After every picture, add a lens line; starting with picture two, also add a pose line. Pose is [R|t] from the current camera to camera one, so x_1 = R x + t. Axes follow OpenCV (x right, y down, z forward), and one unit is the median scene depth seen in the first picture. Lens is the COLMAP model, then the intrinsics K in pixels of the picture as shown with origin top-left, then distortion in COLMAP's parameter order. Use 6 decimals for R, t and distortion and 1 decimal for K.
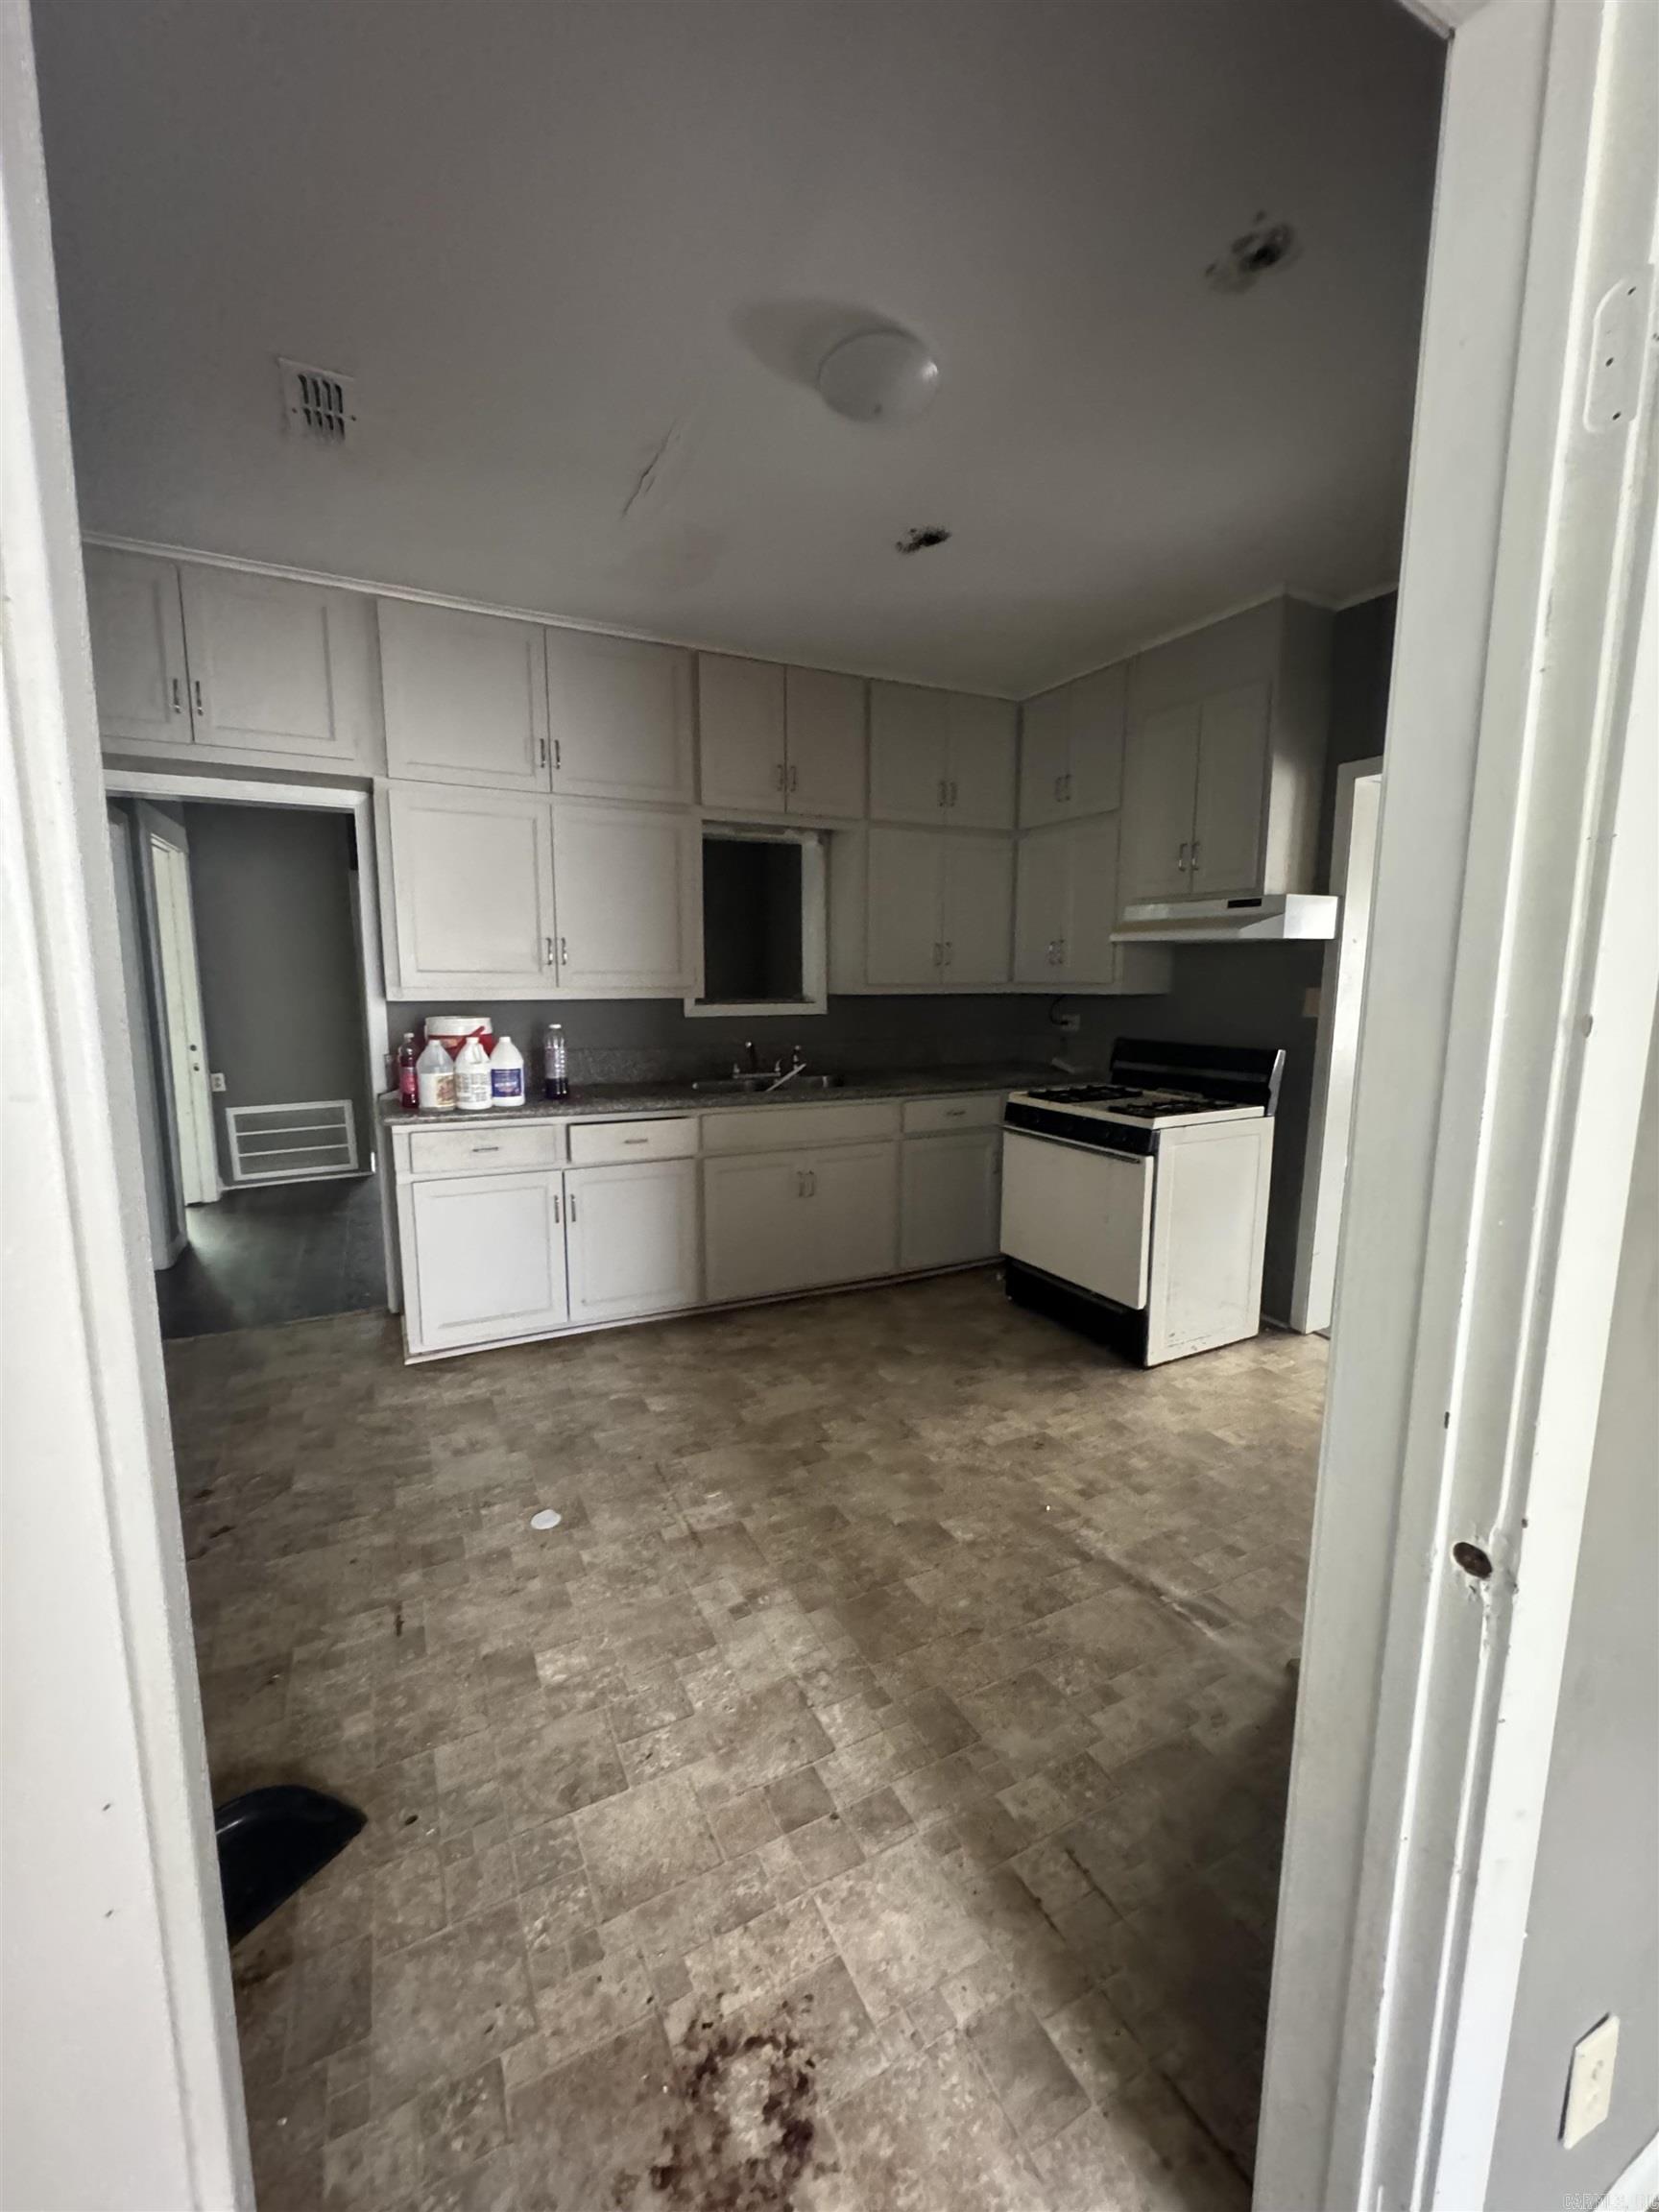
lens RADIAL K [[890.4, 0, 830.7], [0, 890.4, 1104.6], [0, 0, 1]] dist [0.007153, -0.000189]
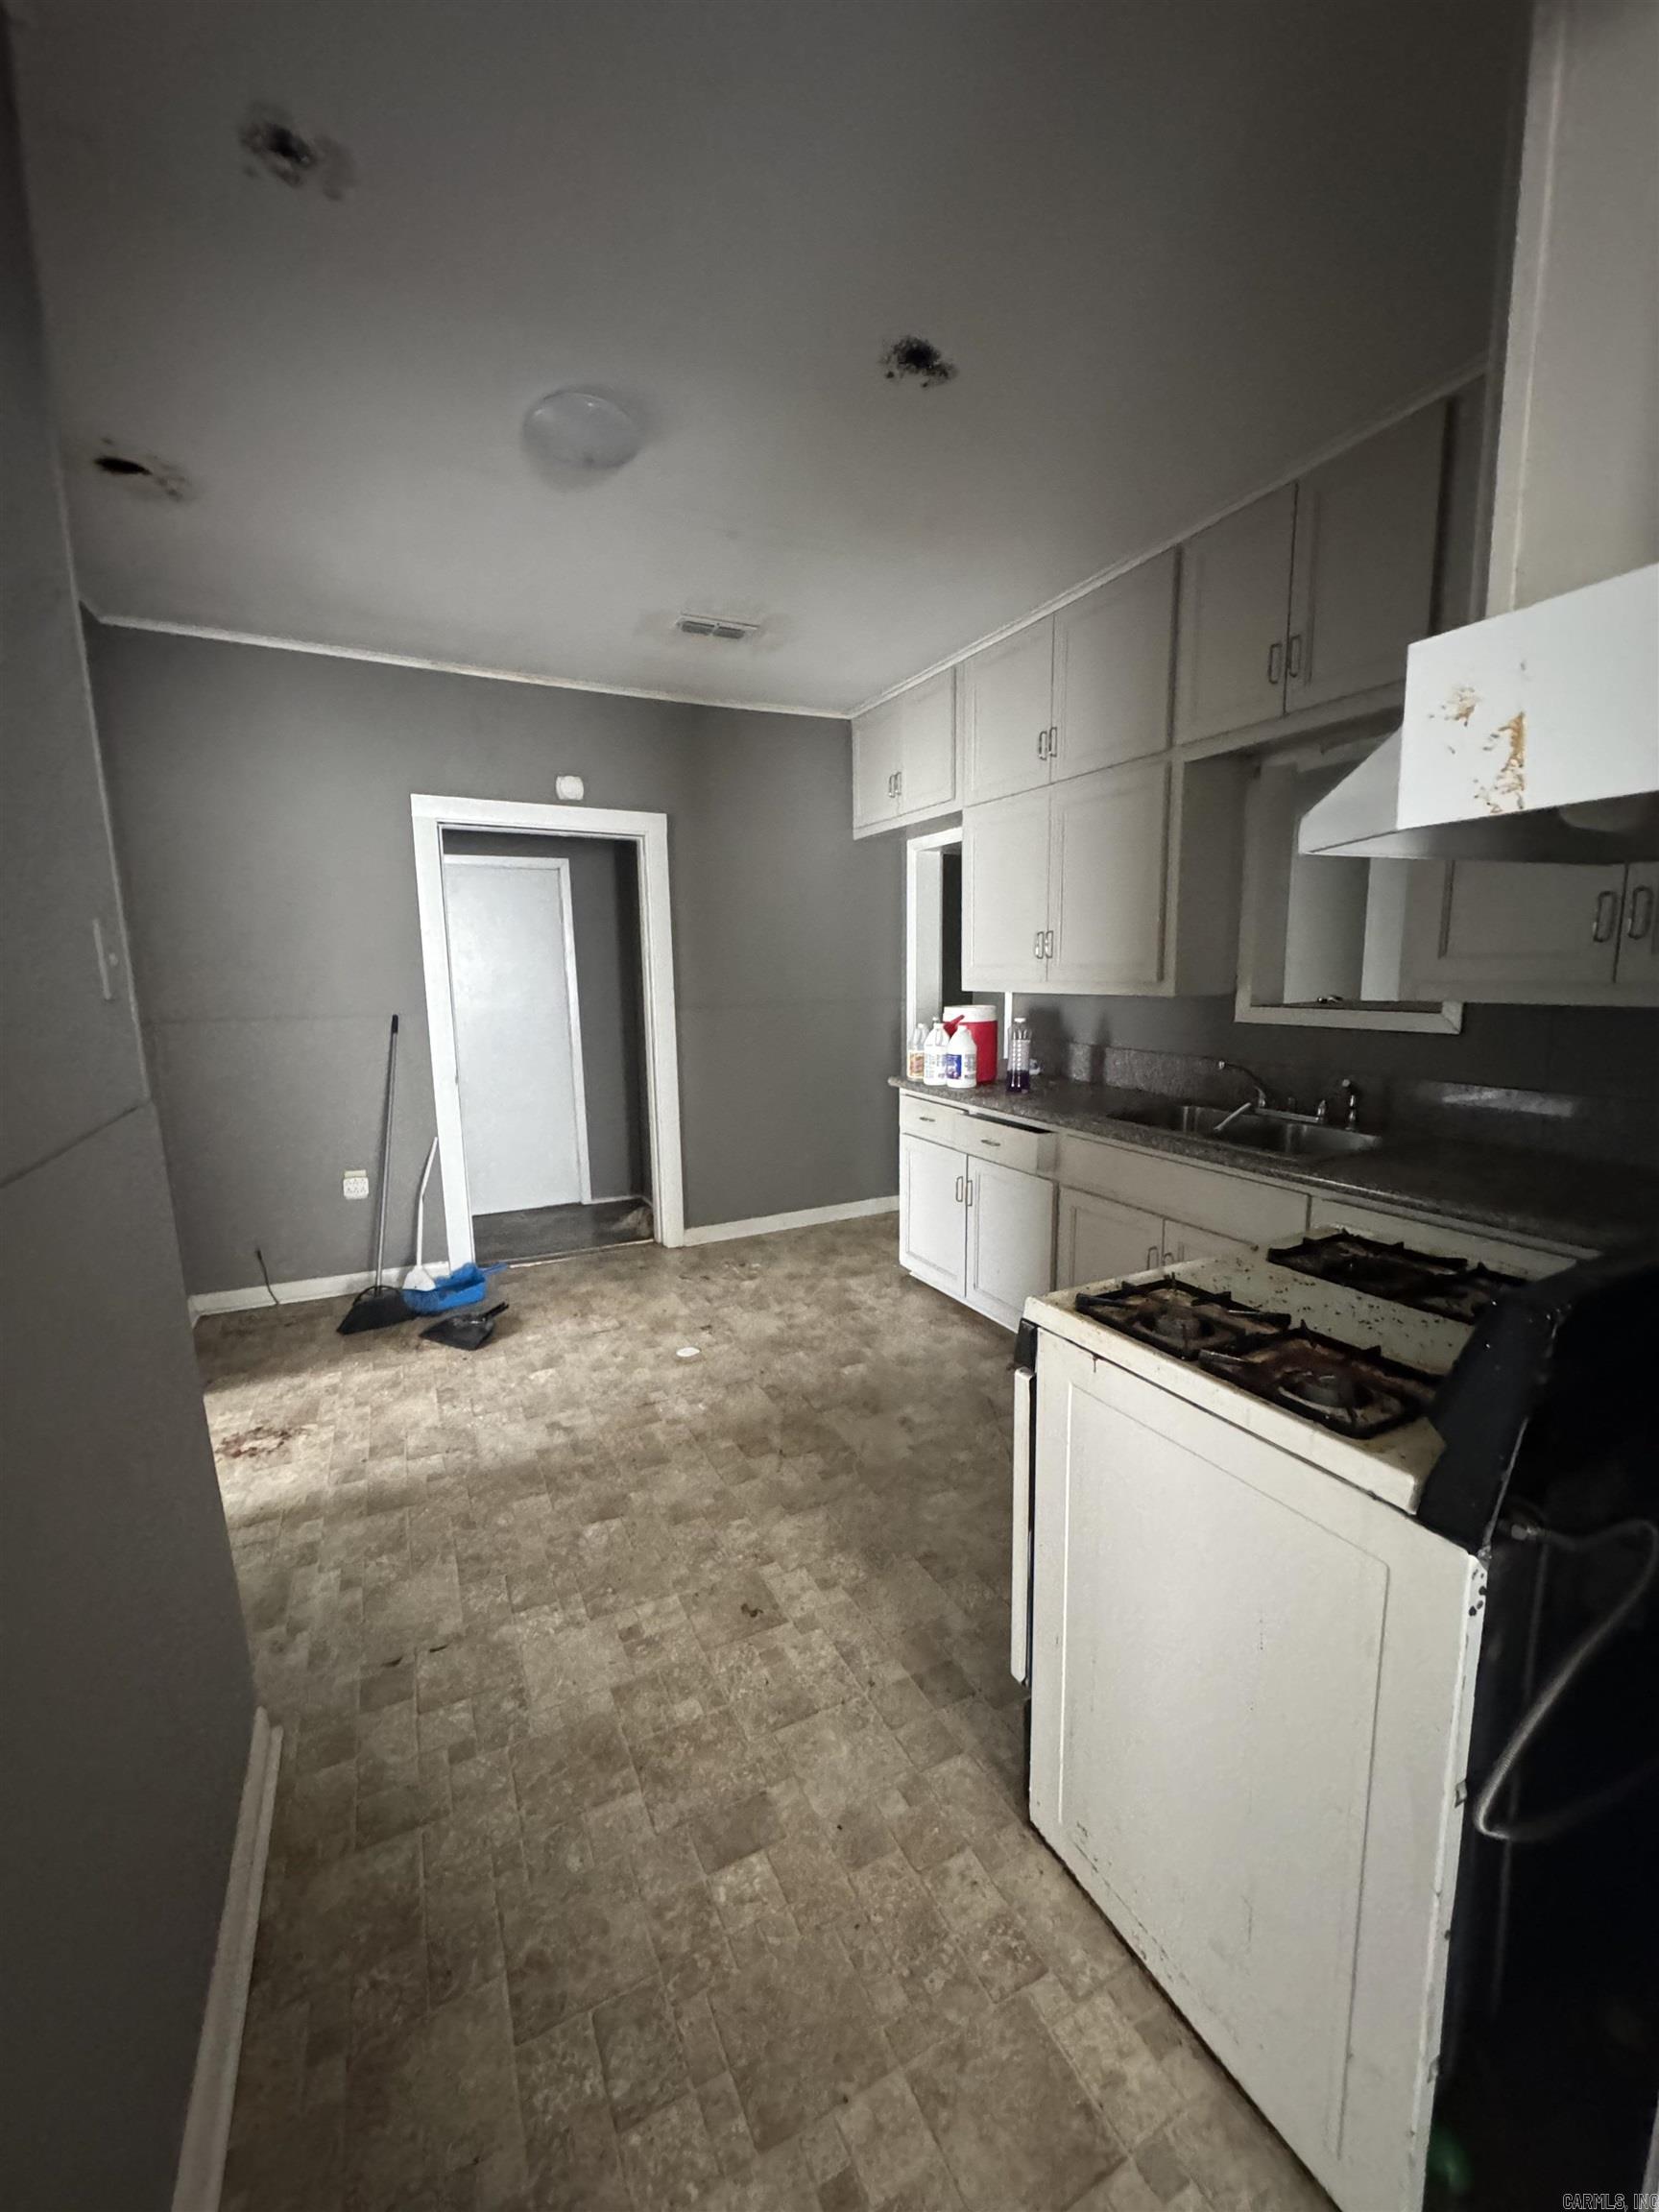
lens RADIAL K [[890.4, 0, 828.4], [0, 890.4, 1104.3], [0, 0, 1]] dist [0.007153, -0.000189]
pose [[-0.015445, 0.151264, -0.988373, 0.998214], [-0.121889, 0.980834, 0.152015, -0.171138], [0.992424, 0.122820, 0.003288, 1.111979]]
